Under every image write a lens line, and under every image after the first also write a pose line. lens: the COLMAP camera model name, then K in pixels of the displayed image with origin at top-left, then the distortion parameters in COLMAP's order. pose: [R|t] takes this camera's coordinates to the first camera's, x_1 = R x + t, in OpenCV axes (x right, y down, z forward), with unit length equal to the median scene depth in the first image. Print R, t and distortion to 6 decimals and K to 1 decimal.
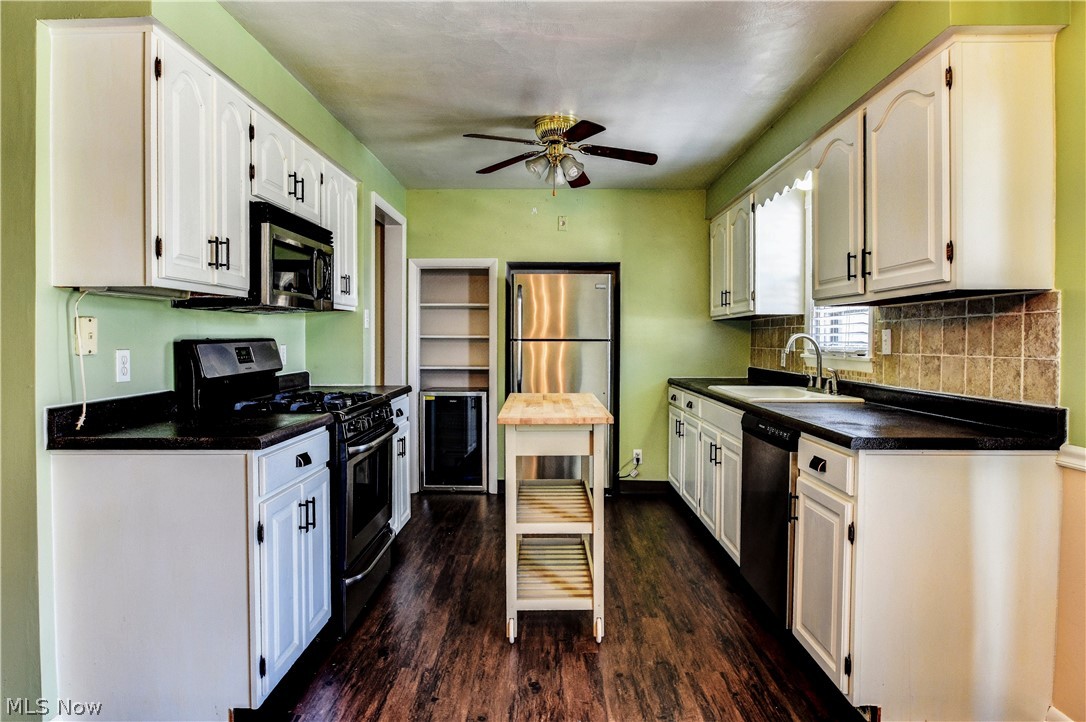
lens RADIAL K [[649.9, 0, 545.2], [0, 649.9, 354.0], [0, 0, 1]] dist [-0.042681, -0.000188]
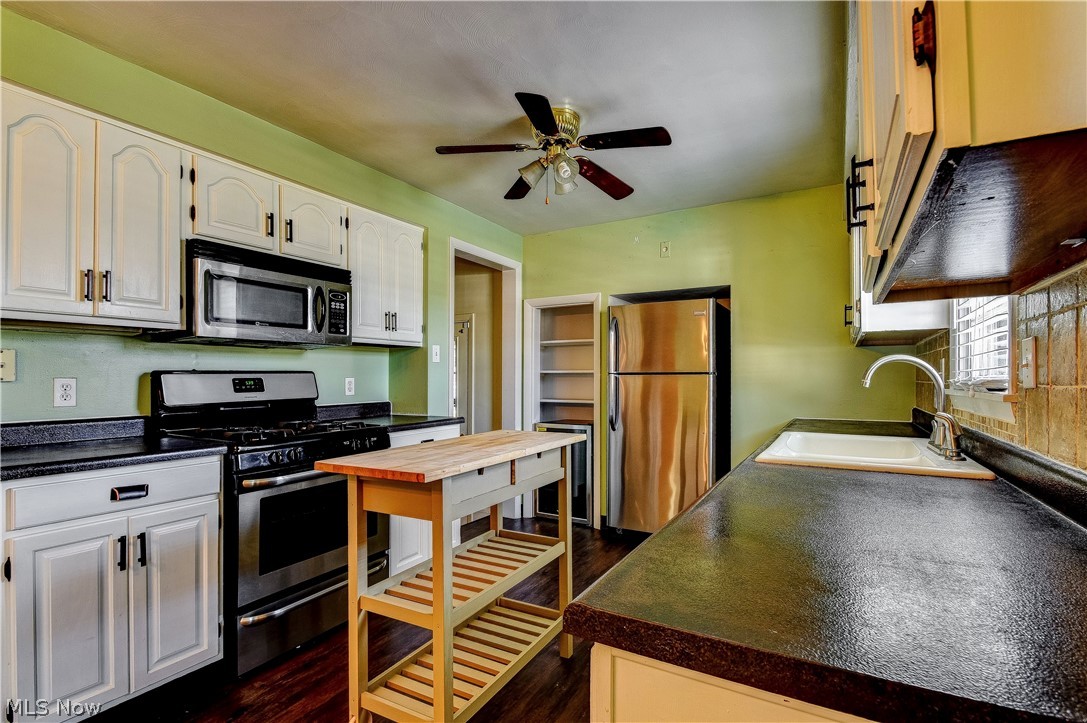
lens RADIAL K [[506.0, 0, 551.6], [0, 506.0, 379.8], [0, 0, 1]] dist [-0.000177, 0.000064]
pose [[0.872855, -0.002550, -0.487974, 0.367229], [-0.008287, 0.999765, -0.020048, 0.004554], [0.487910, 0.021543, 0.872628, 0.437858]]
